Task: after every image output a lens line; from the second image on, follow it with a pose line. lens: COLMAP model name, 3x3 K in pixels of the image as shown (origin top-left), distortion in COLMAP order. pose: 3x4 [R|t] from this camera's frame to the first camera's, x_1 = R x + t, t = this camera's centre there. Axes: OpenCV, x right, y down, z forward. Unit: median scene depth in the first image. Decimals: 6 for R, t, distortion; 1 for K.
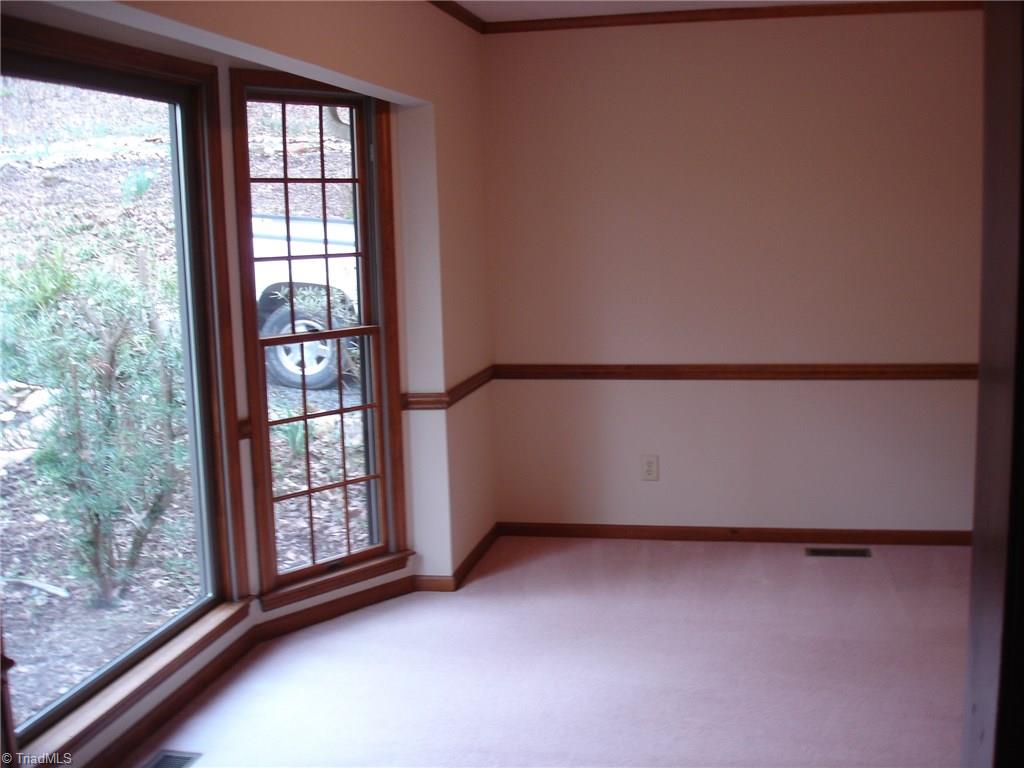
lens RADIAL K [[1159.9, 0, 515.7], [0, 1159.9, 386.9], [0, 0, 1]] dist [-0.016953, -0.204011]
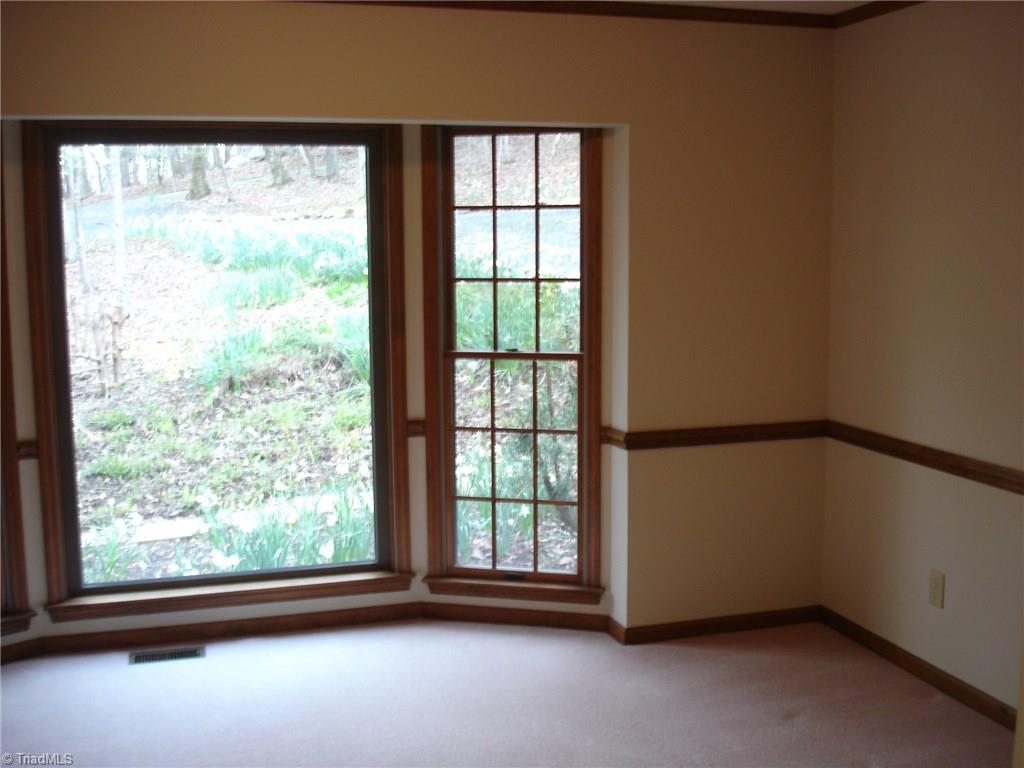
lens RADIAL K [[1159.9, 0, 515.7], [0, 1159.9, 386.9], [0, 0, 1]] dist [-0.016953, -0.204011]
pose [[0.471469, 0.126354, -0.872784, 0.731888], [-0.130897, 0.988746, 0.072432, -0.089607], [0.872114, 0.080096, 0.482702, 0.484879]]
